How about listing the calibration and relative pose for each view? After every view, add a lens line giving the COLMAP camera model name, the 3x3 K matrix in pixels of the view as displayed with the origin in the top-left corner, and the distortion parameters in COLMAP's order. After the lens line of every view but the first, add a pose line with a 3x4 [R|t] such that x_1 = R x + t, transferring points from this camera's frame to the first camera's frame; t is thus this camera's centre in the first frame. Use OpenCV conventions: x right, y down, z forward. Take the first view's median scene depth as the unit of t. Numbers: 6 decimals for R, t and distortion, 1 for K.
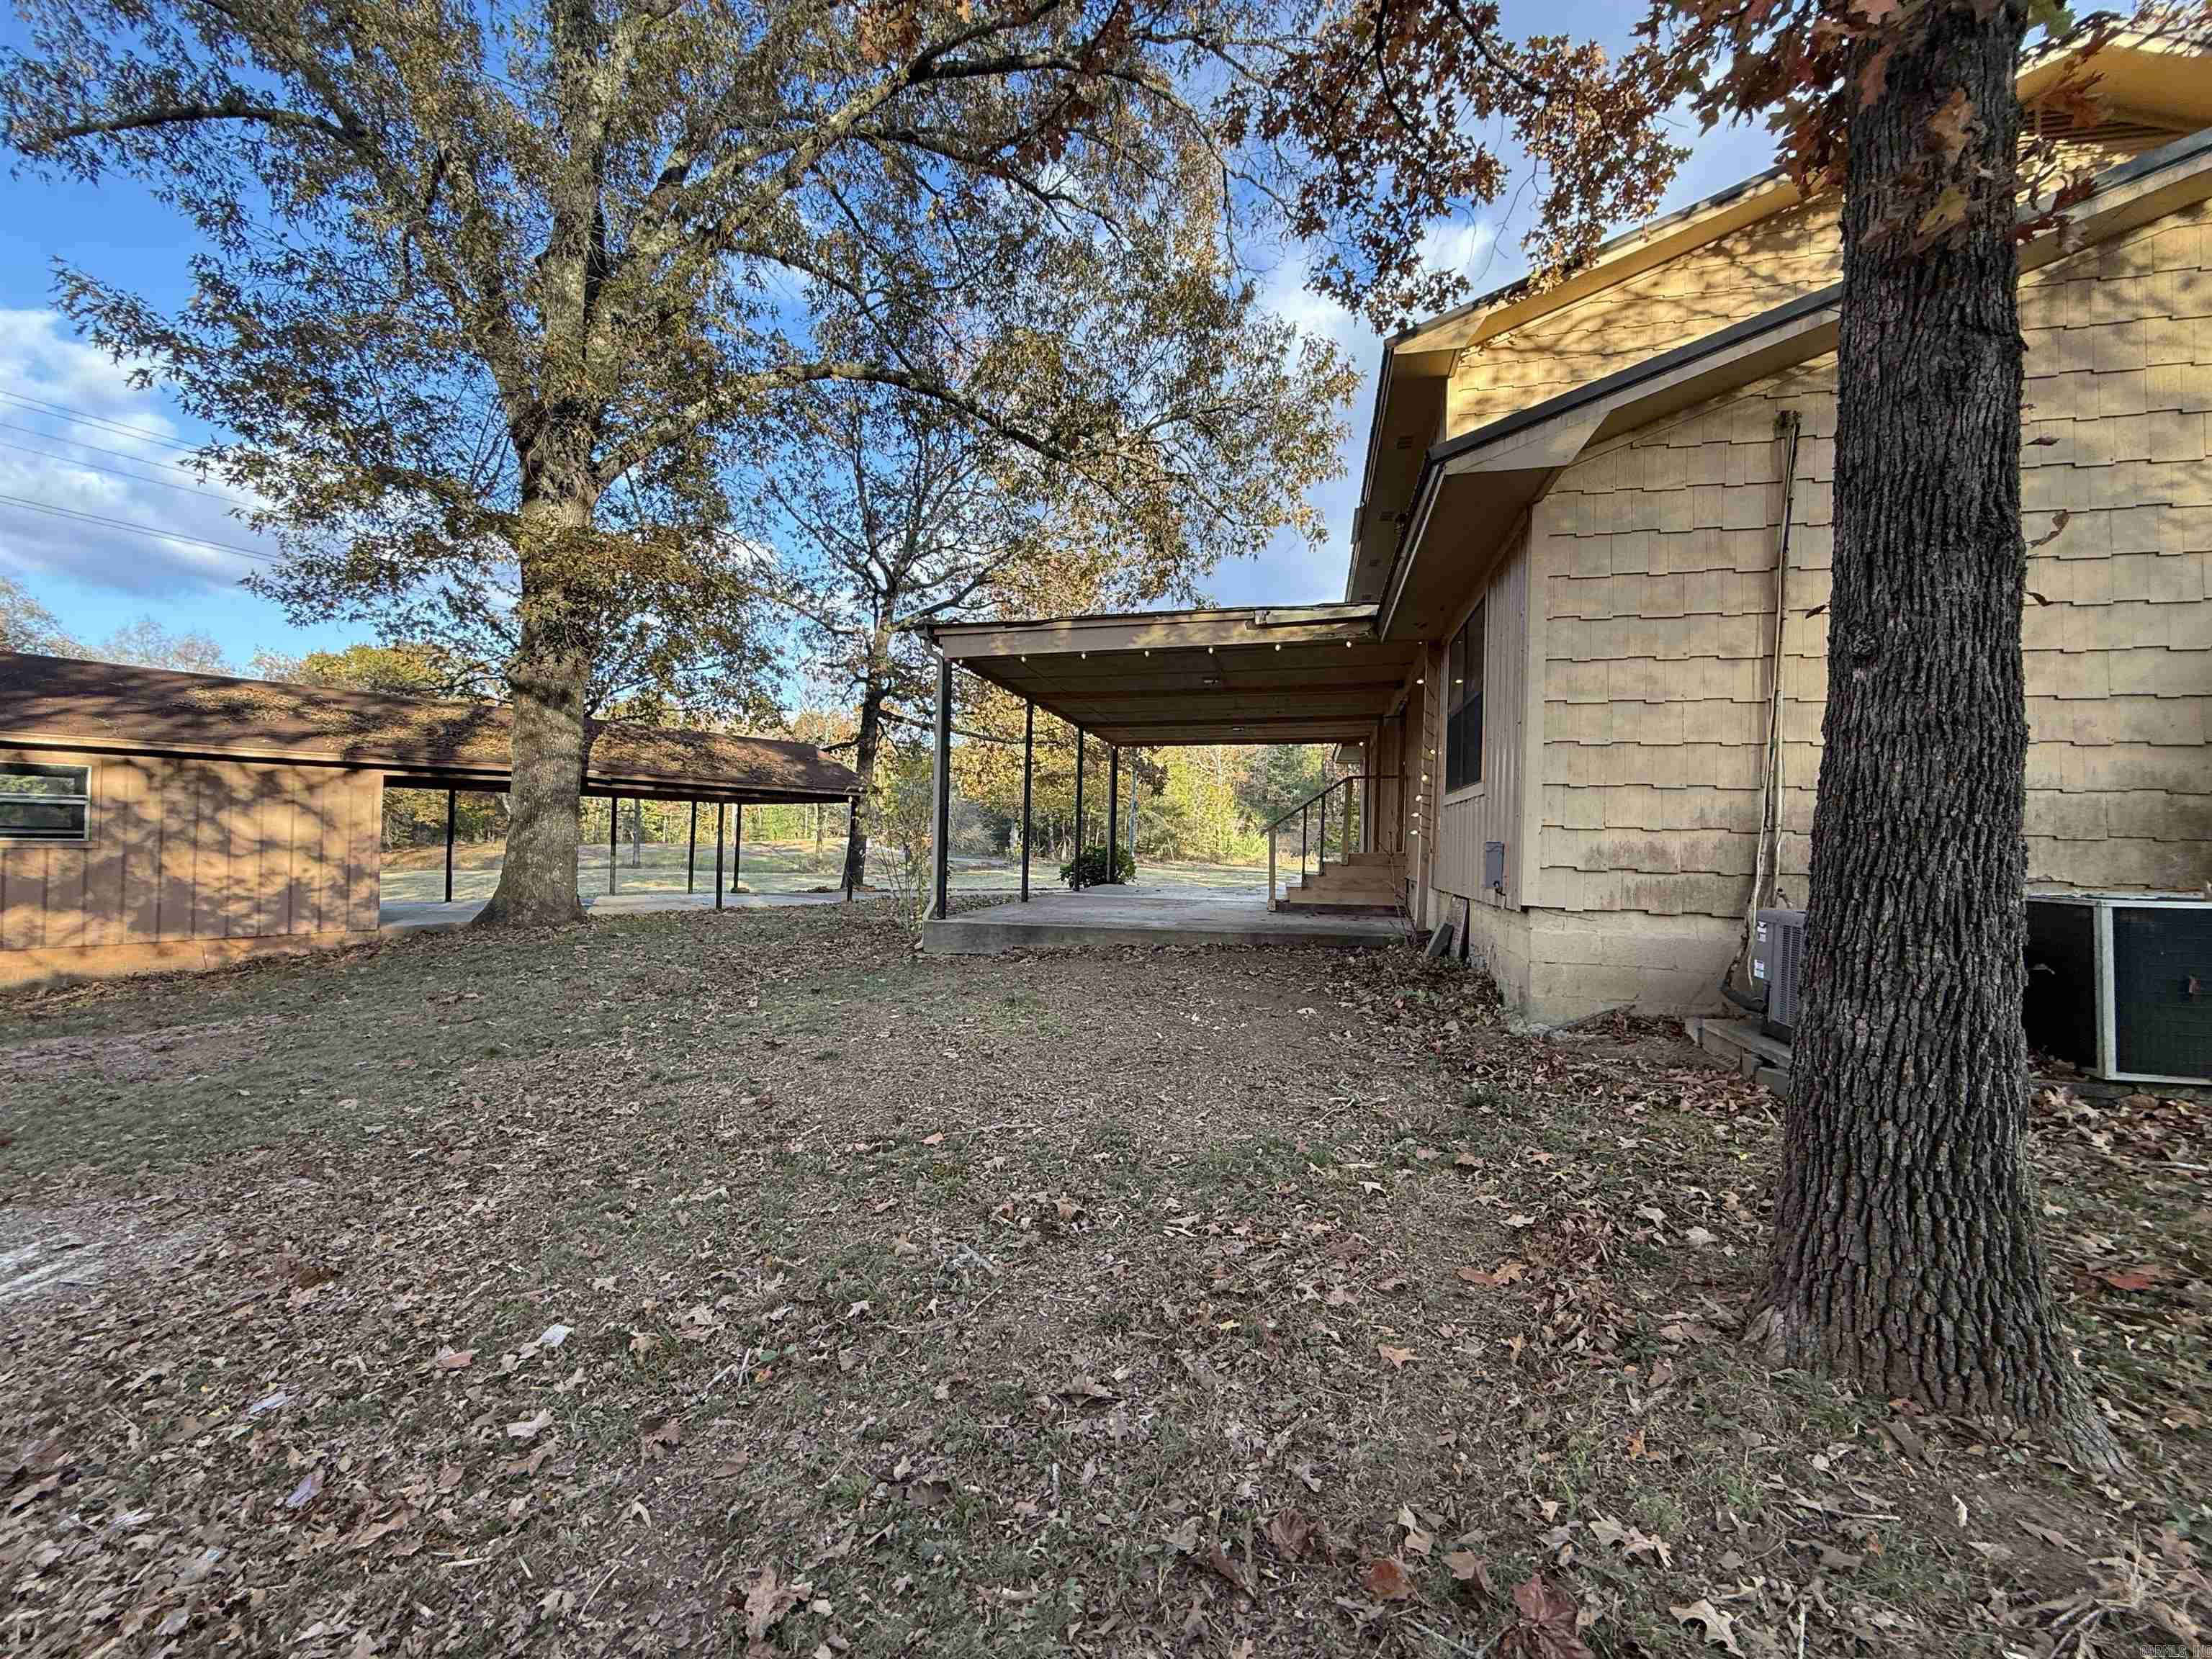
lens RADIAL K [[881.2, 0, 1106.9], [0, 881.2, 825.4], [0, 0, 1]] dist [0.000041, 0.000194]
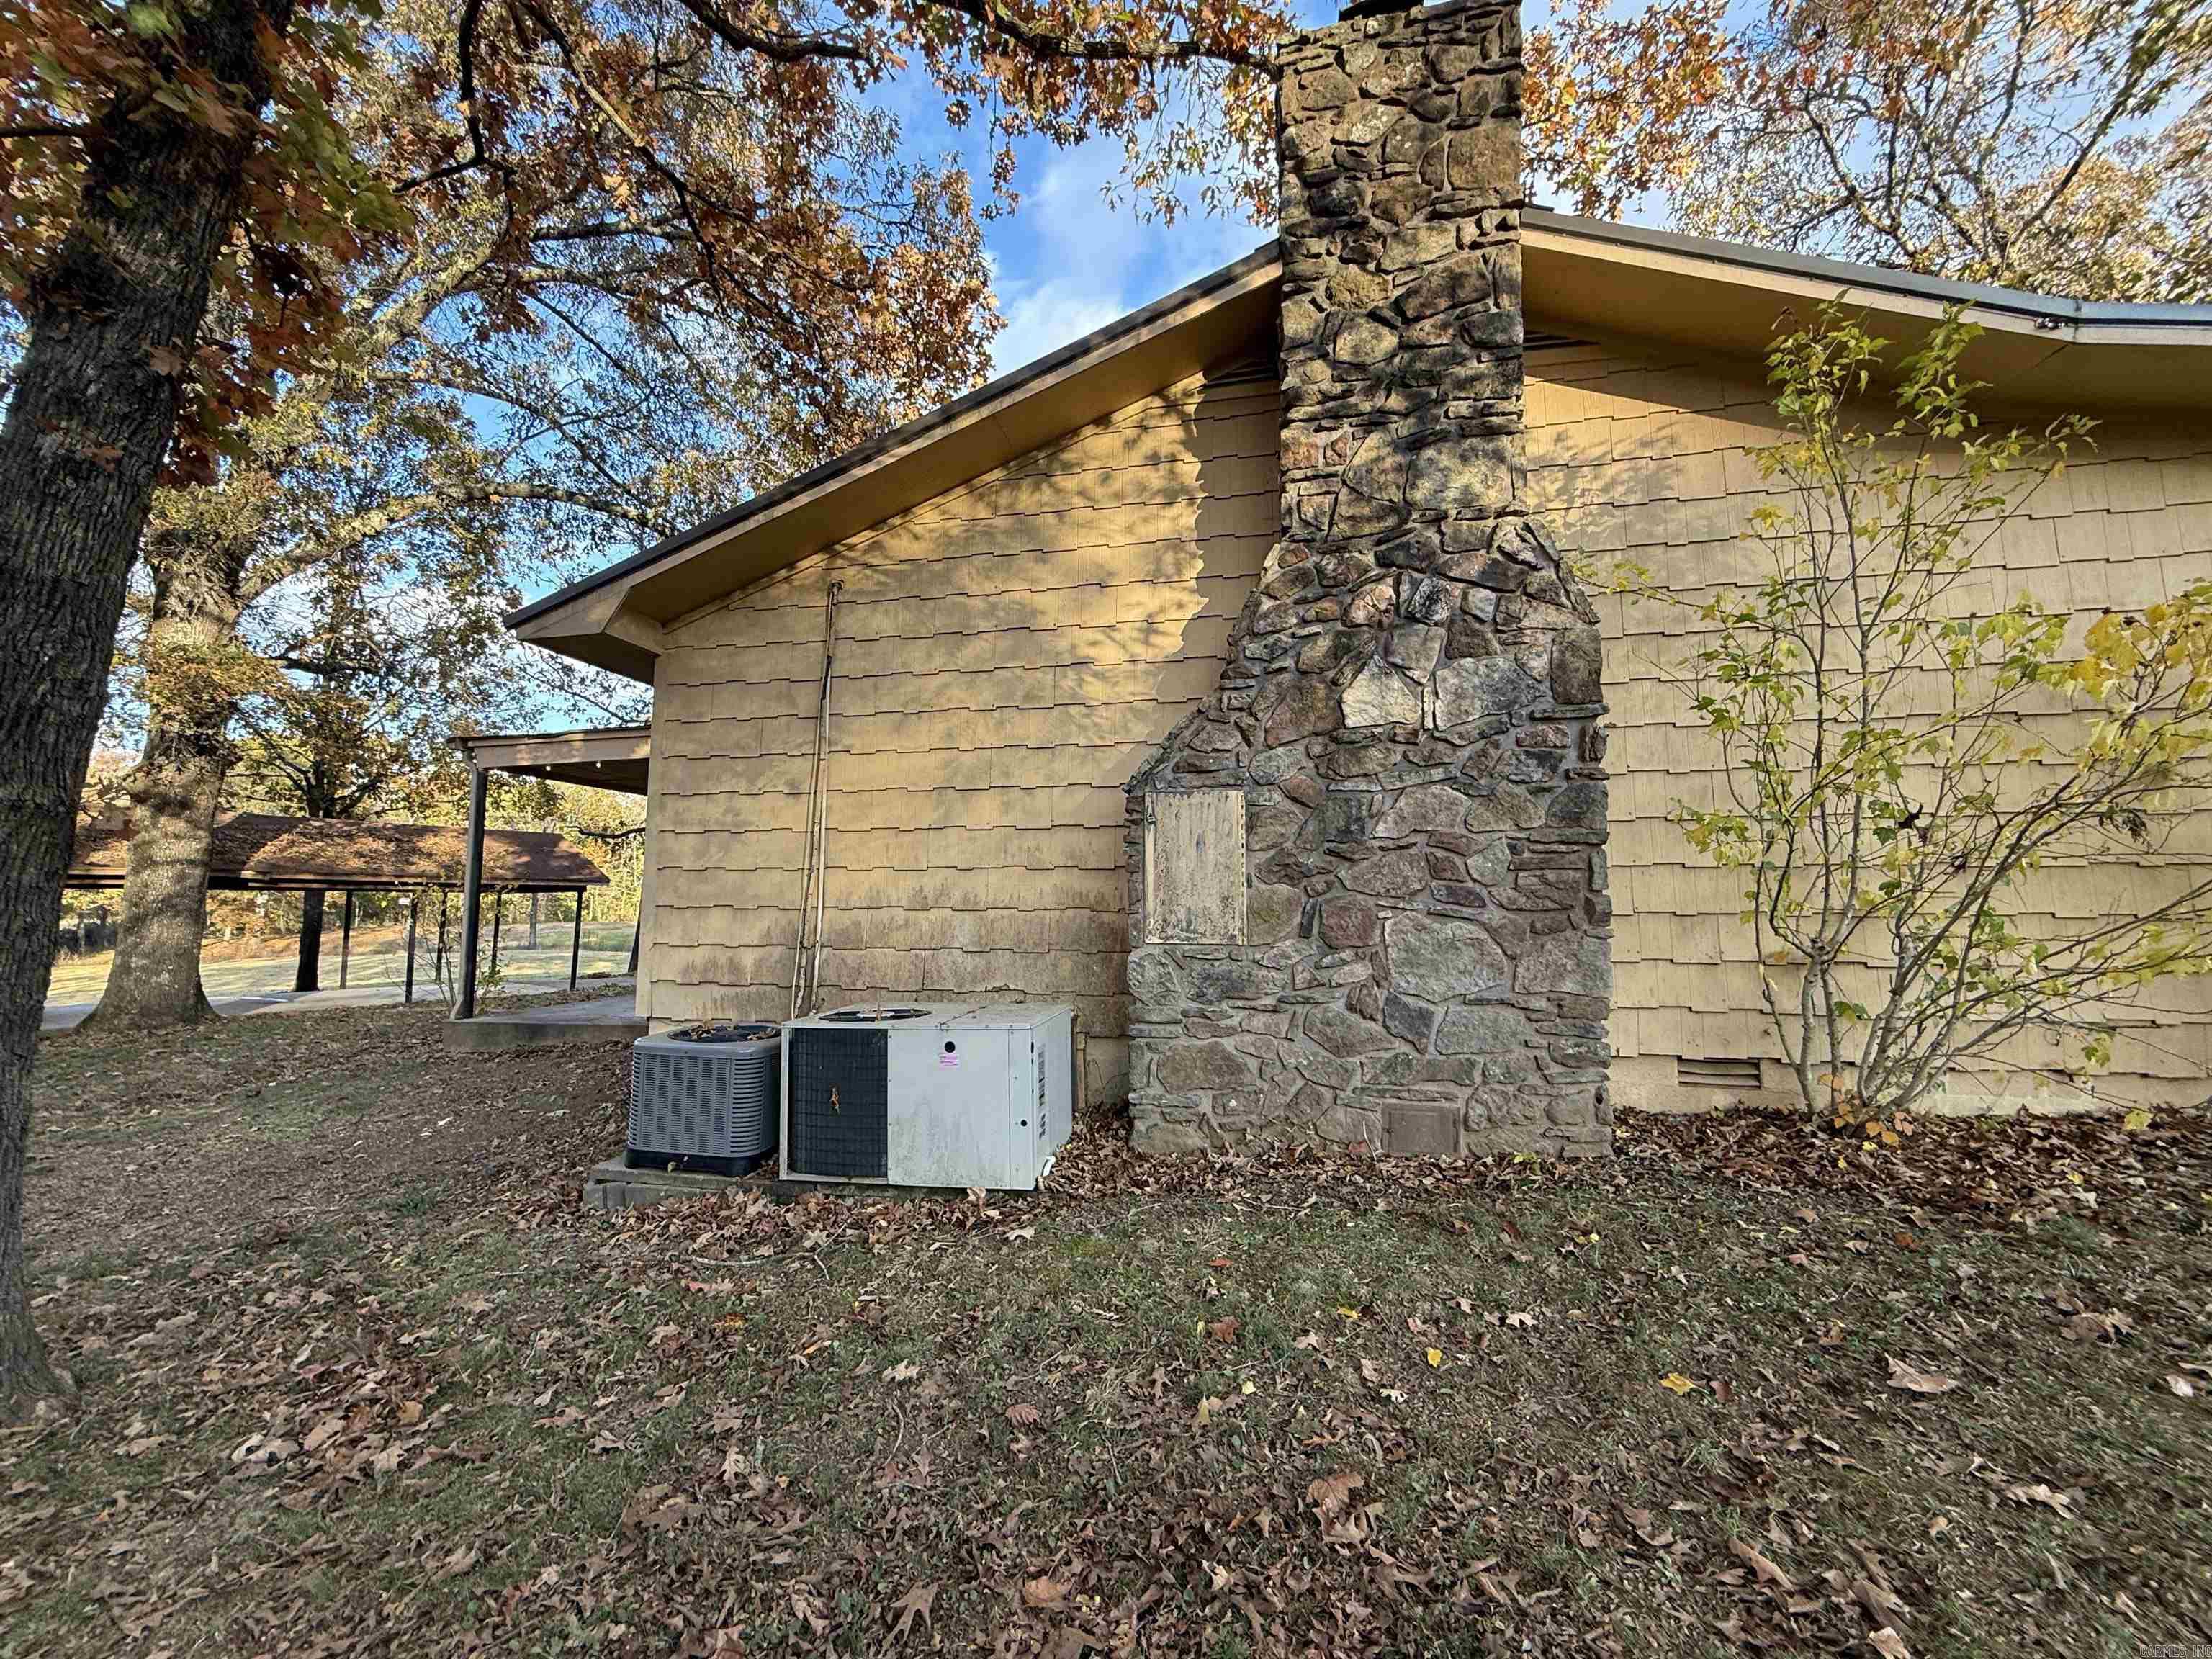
lens RADIAL K [[881.2, 0, 1100.6], [0, 881.2, 822.2], [0, 0, 1]] dist [0.000041, 0.000194]
pose [[0.999496, -0.019581, 0.024973, 0.491942], [0.021443, 0.996830, -0.076615, -0.025843], [-0.023394, 0.077111, 0.996748, -0.062330]]
